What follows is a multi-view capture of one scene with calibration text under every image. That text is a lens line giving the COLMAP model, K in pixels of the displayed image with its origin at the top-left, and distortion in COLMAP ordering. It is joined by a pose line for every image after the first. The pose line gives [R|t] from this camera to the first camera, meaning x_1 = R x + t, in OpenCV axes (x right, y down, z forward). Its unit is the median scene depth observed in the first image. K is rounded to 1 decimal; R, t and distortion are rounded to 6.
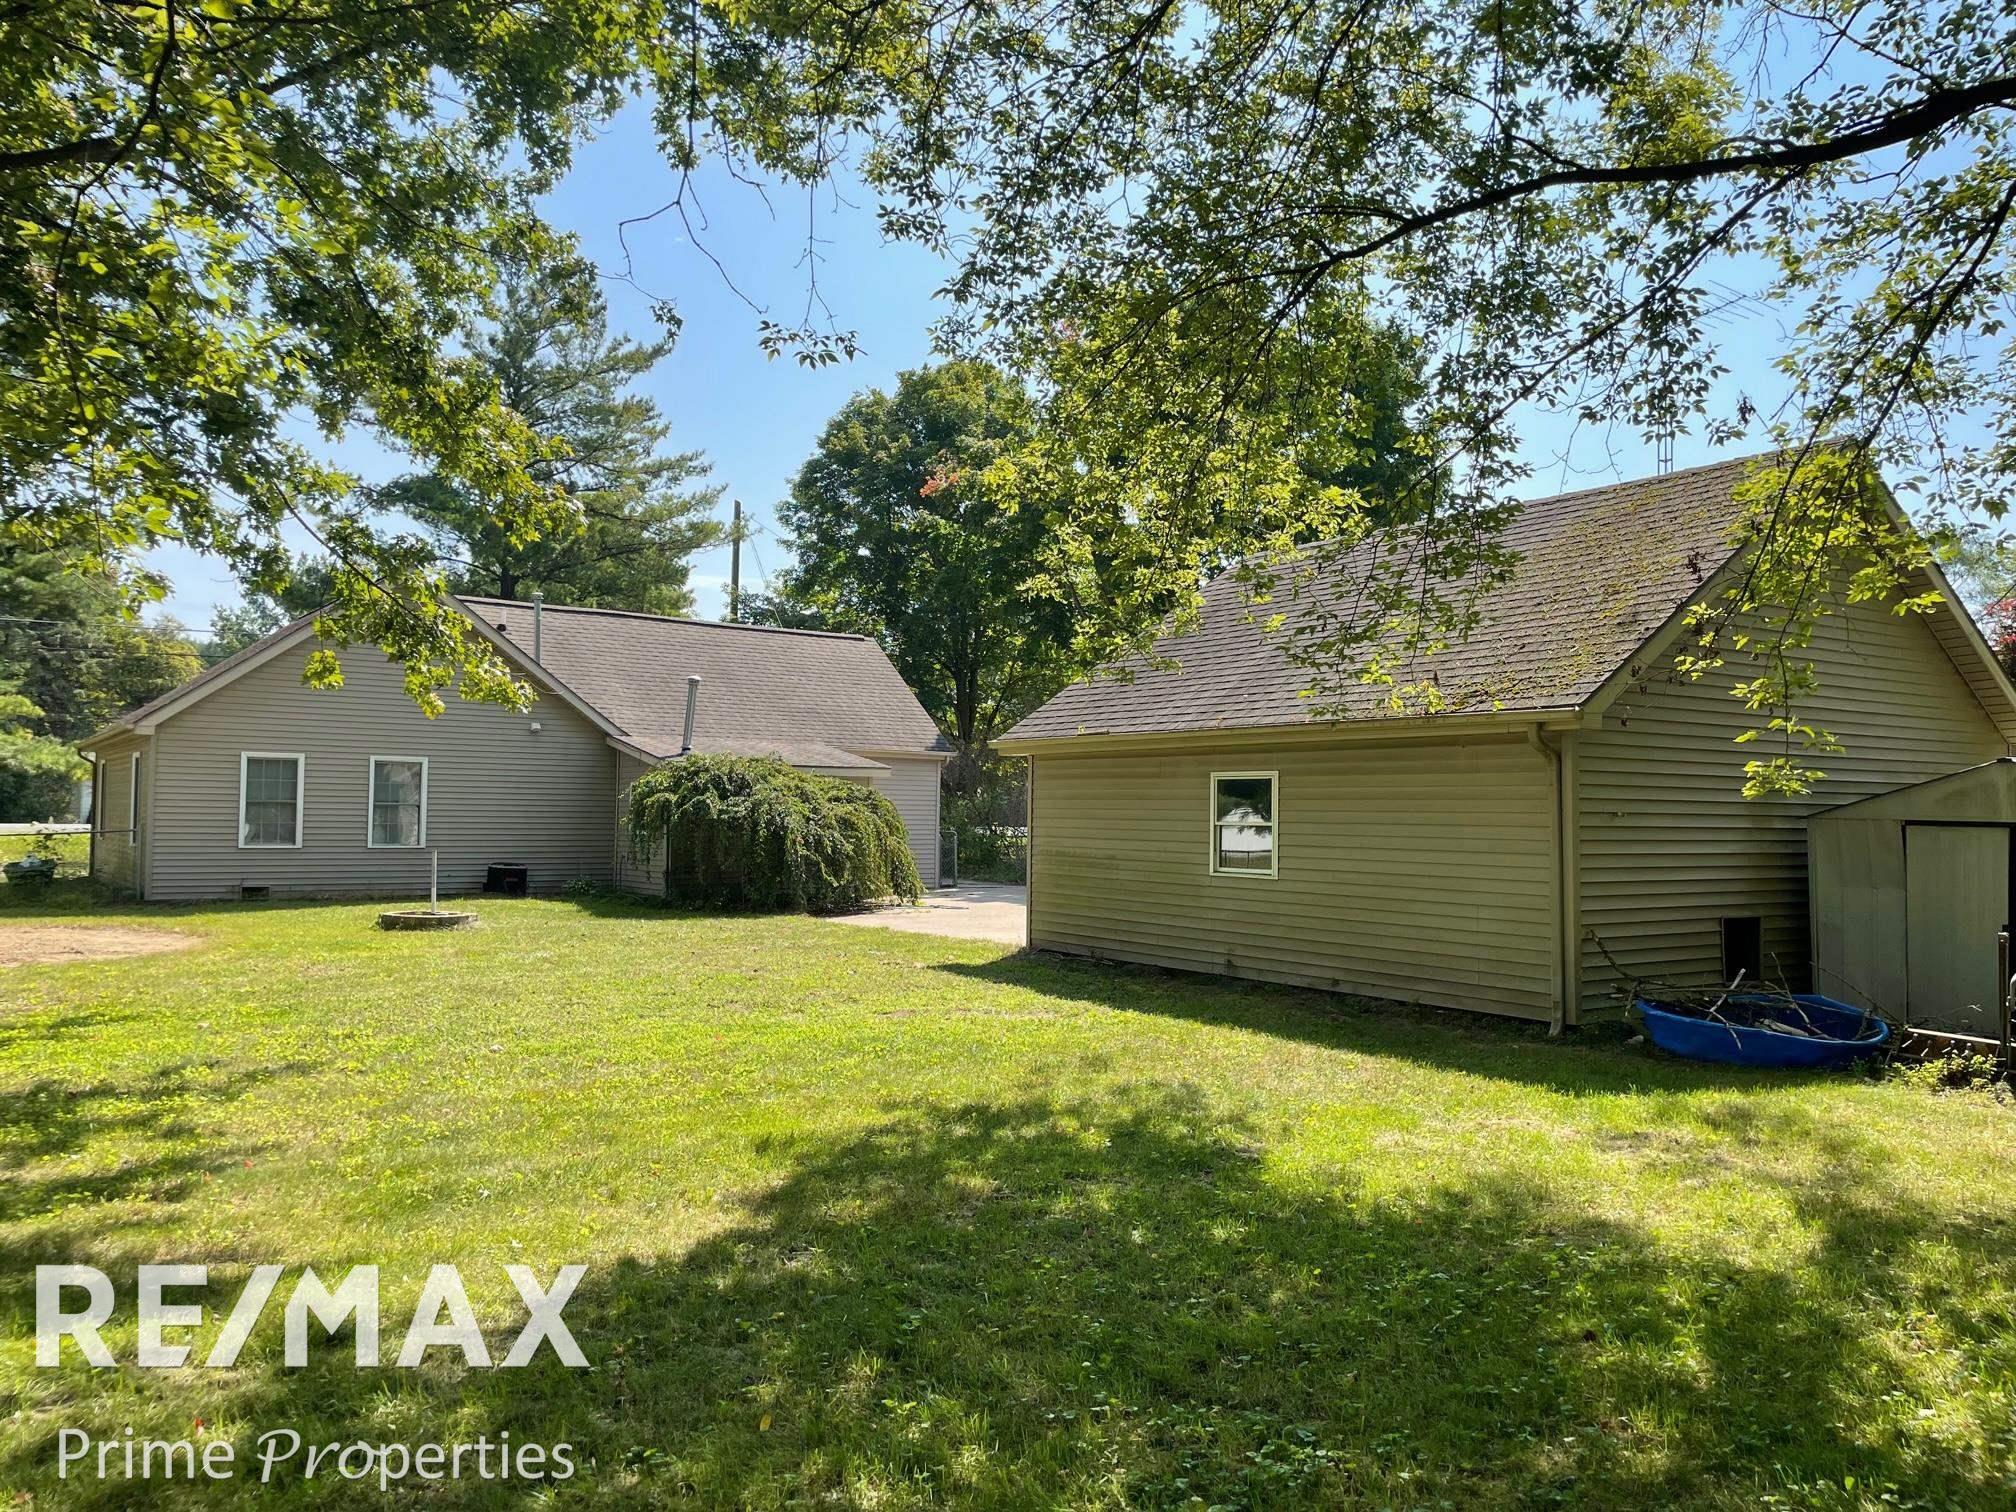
lens RADIAL K [[1558.1, 0, 1015.6], [0, 1558.1, 762.8], [0, 0, 1]] dist [0.055215, -0.058850]
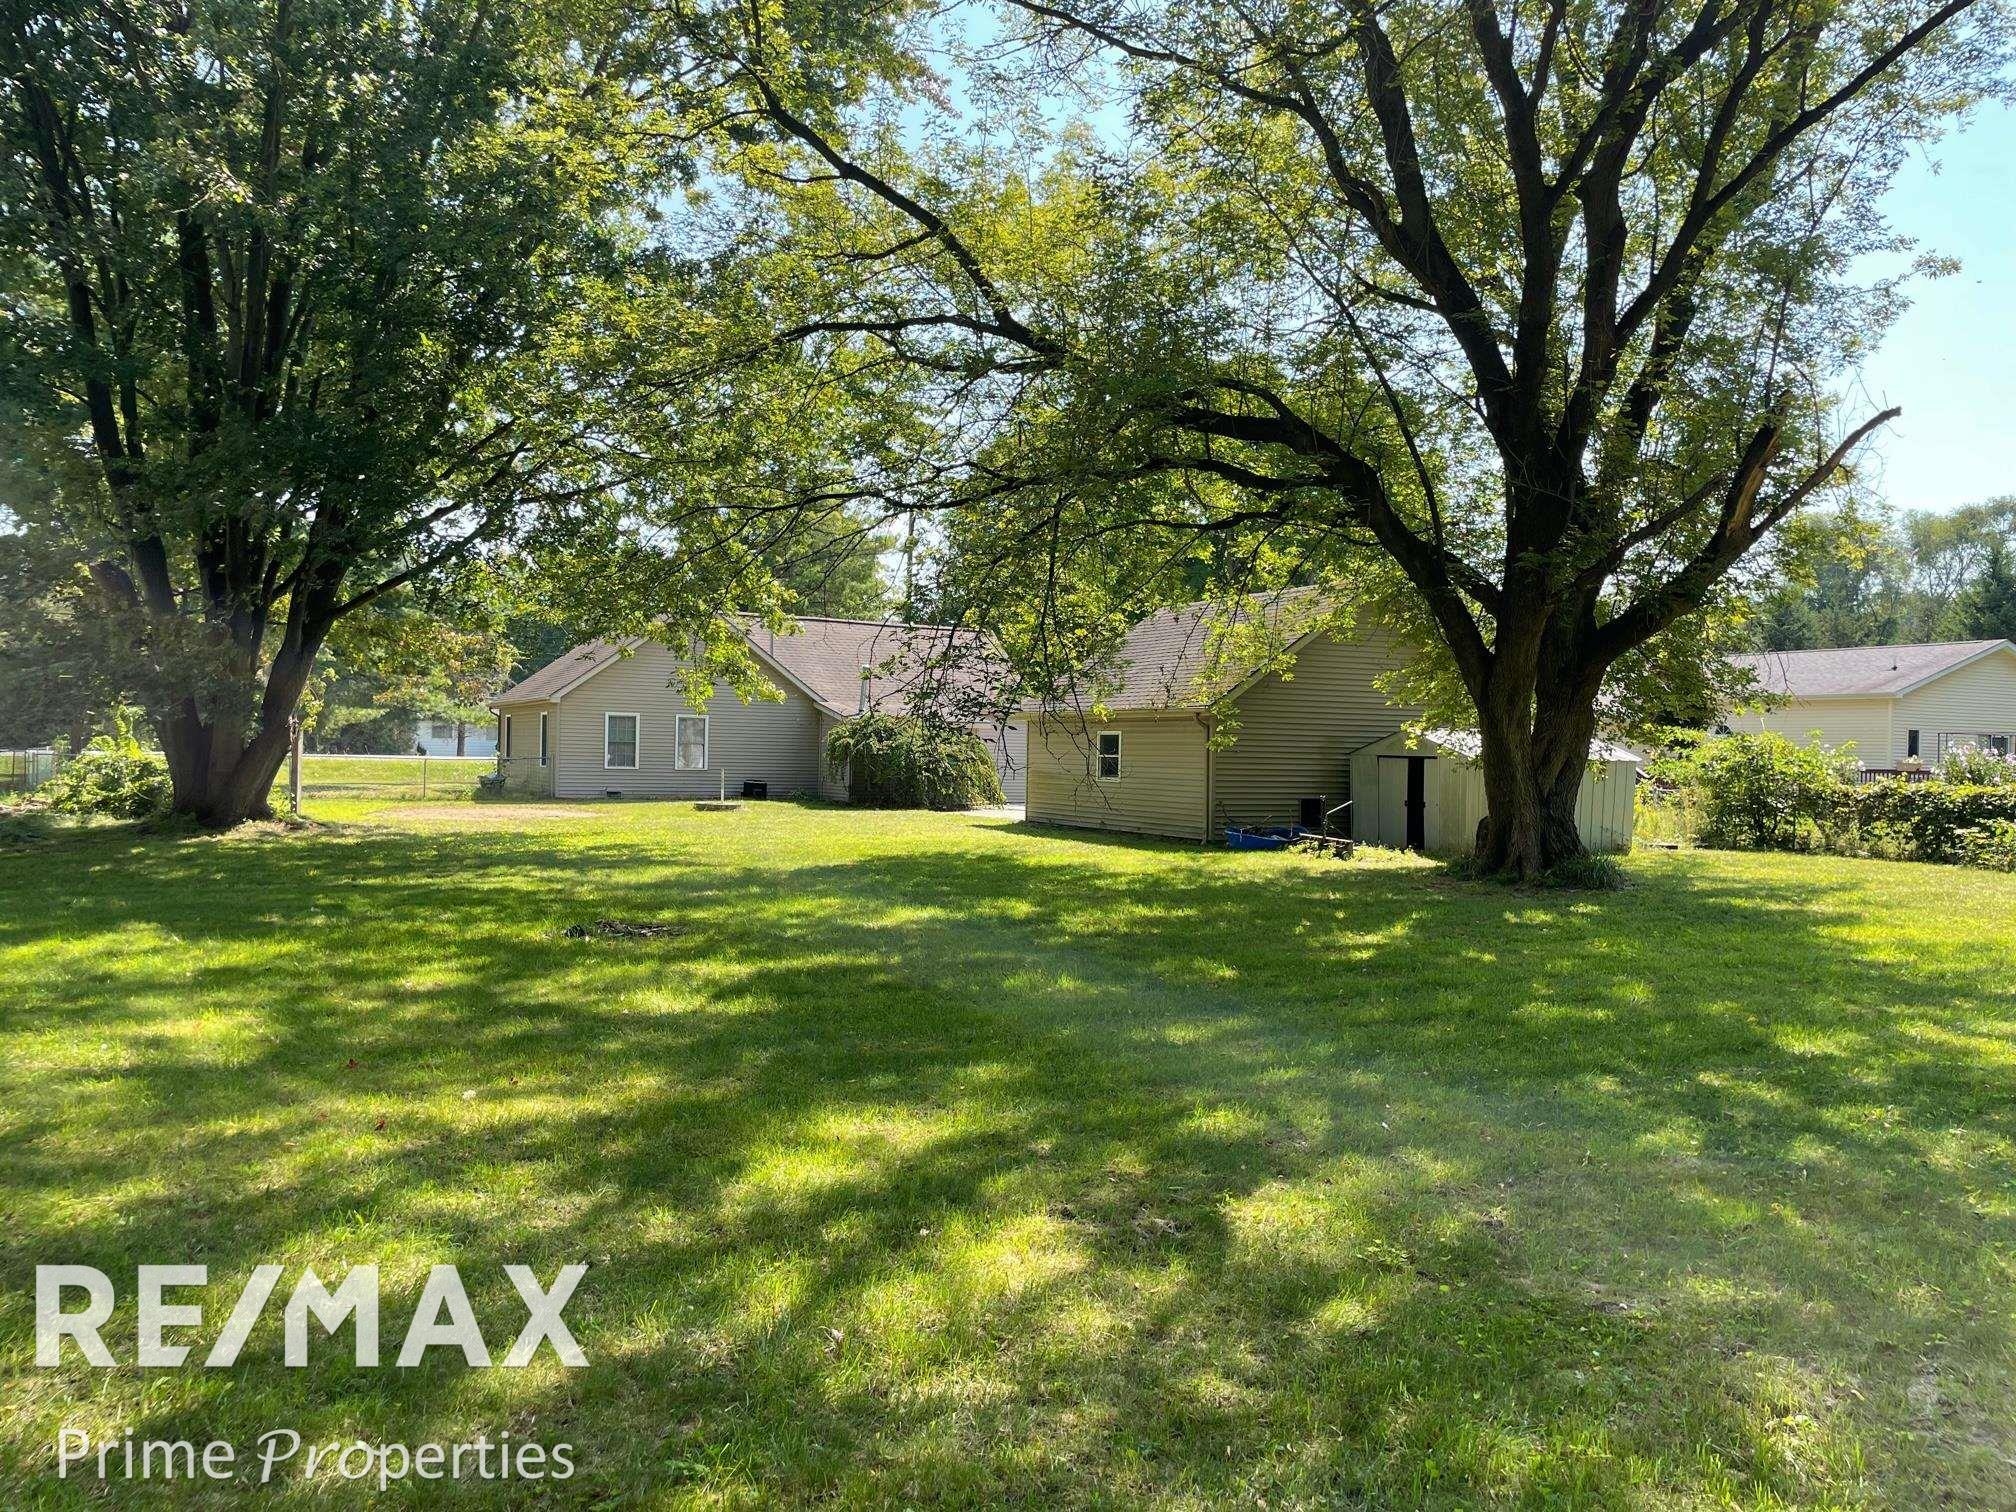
lens RADIAL K [[1558.1, 0, 1004.0], [0, 1558.1, 751.9], [0, 0, 1]] dist [0.055215, -0.058850]
pose [[0.990842, 0.009608, -0.134685, 0.173209], [-0.005806, 0.999574, 0.028592, -0.015225], [0.134902, -0.027548, 0.990476, -0.657344]]
